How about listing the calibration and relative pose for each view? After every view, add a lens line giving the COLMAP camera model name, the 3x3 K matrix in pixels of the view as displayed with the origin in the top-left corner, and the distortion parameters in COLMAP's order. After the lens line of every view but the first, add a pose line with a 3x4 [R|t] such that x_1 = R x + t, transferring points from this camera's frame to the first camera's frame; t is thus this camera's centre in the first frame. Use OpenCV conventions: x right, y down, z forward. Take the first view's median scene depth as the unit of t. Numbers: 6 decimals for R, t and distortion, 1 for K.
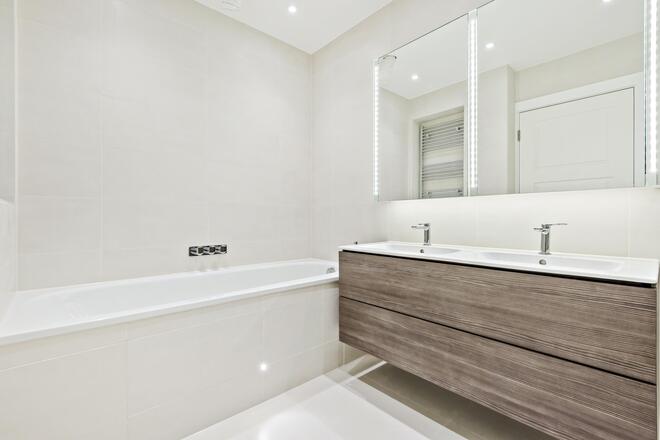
lens RADIAL K [[308.3, 0, 329.0], [0, 308.3, 218.7], [0, 0, 1]] dist [0.017610, -0.001394]
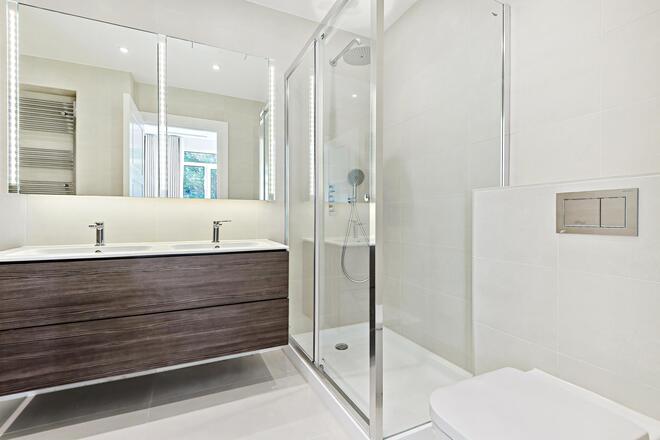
lens RADIAL K [[308.3, 0, 327.3], [0, 308.3, 220.0], [0, 0, 1]] dist [0.017610, -0.001394]
pose [[0.307709, -0.009331, 0.951435, -0.504466], [0.000857, 0.999954, 0.009530, -0.000070], [-0.951480, -0.002117, 0.307703, 0.081369]]
